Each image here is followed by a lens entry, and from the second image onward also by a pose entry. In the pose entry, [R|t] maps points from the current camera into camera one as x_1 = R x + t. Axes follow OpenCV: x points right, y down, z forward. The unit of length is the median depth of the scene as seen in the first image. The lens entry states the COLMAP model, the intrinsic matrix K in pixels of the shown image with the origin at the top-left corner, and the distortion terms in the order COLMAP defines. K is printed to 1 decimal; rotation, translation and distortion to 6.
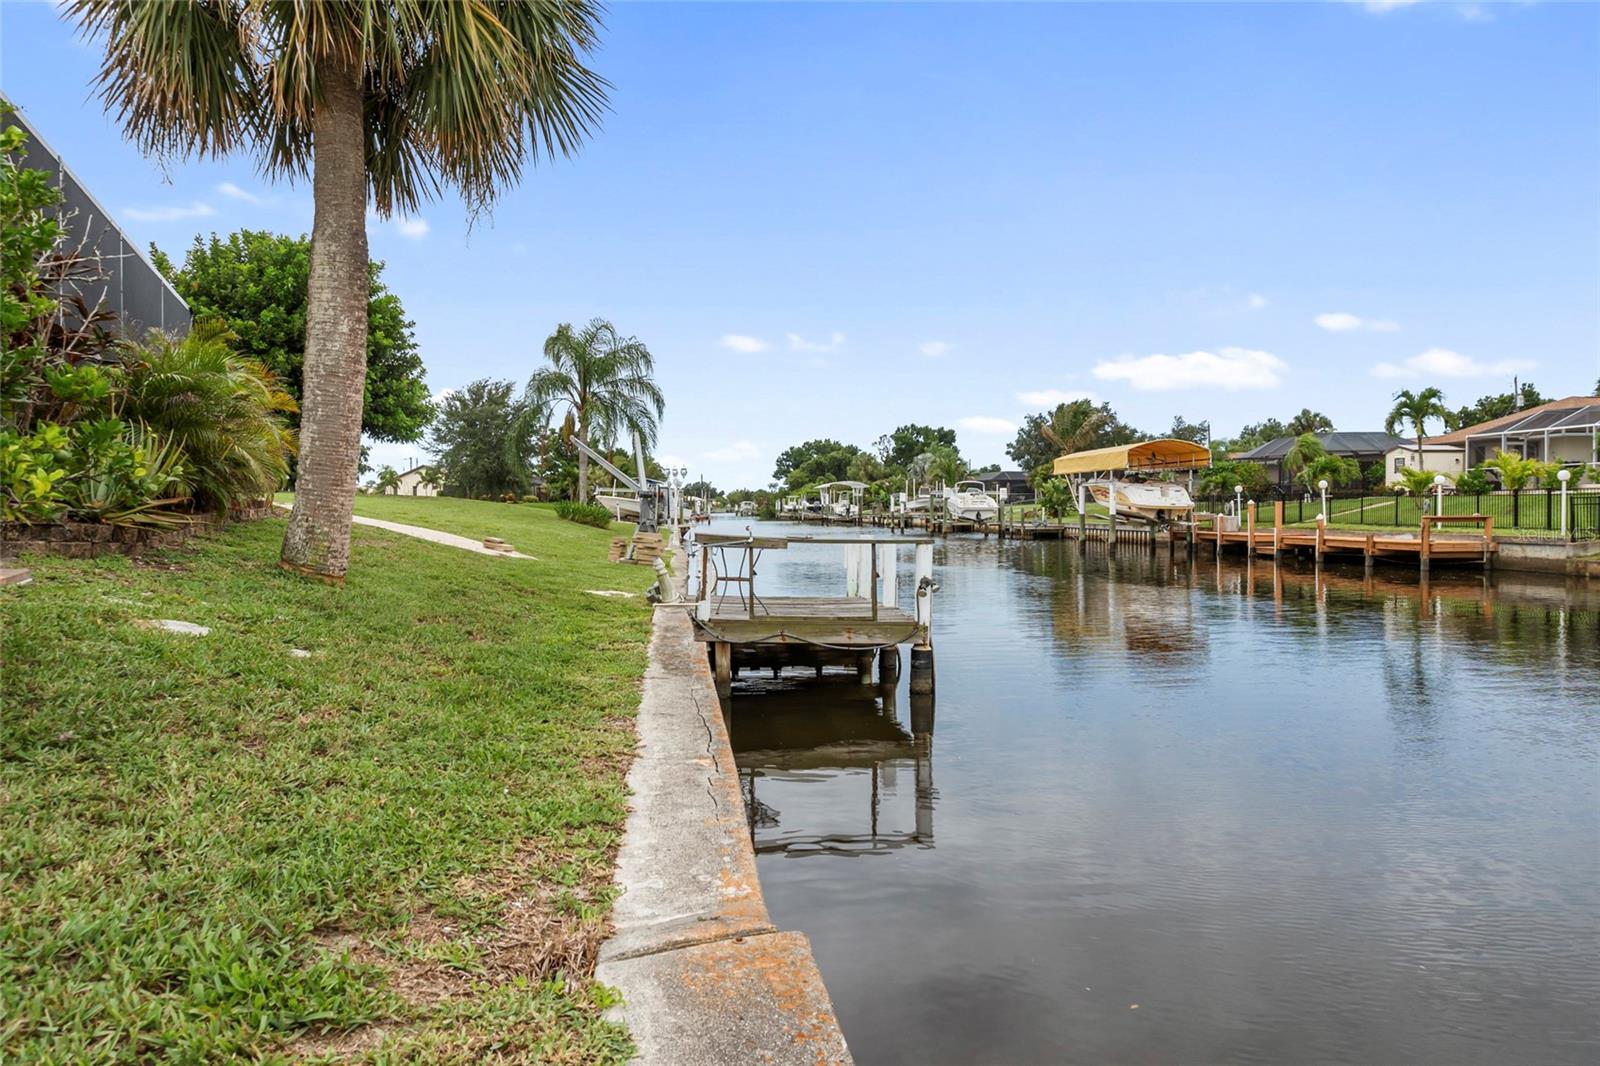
lens RADIAL K [[1092.3, 0, 789.4], [0, 1092.3, 499.9], [0, 0, 1]] dist [-0.032552, 0.001870]
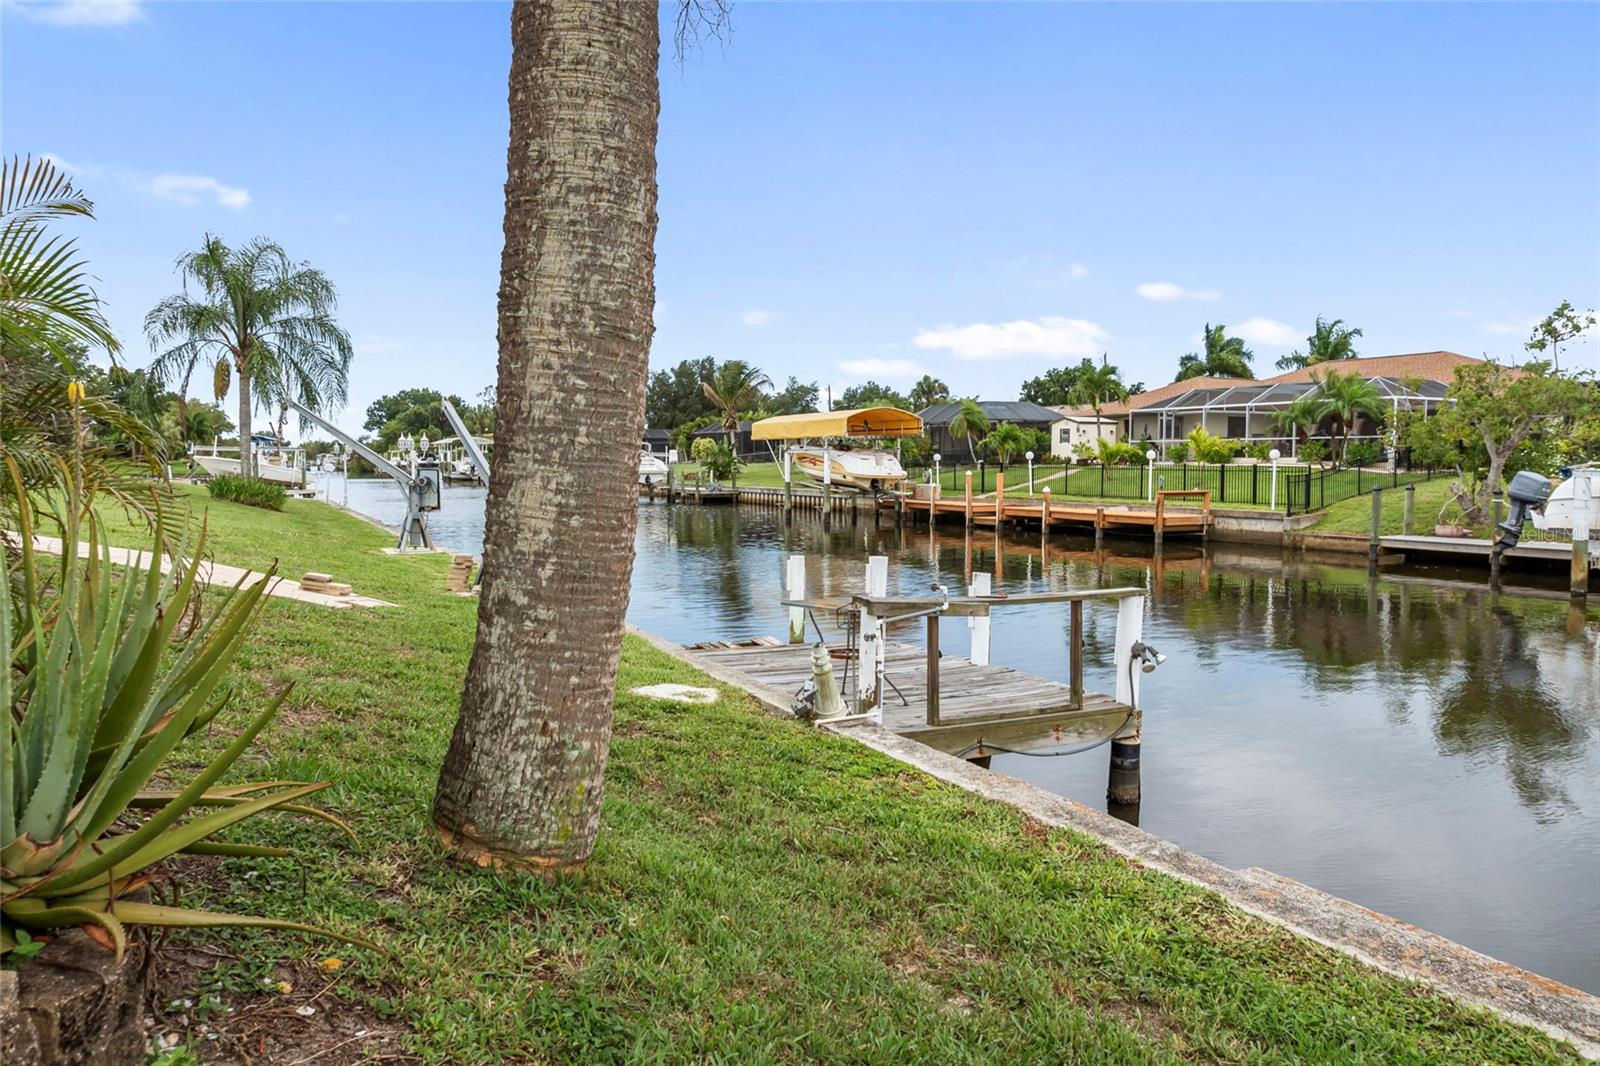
lens RADIAL K [[1086.7, 0, 811.2], [0, 1086.7, 509.4], [0, 0, 1]] dist [-0.010024, 0.000229]
pose [[0.924265, -0.012378, 0.381550, -0.100204], [-0.007683, 0.998669, 0.051011, -0.015113], [-0.381674, -0.050079, 0.922939, 0.125756]]
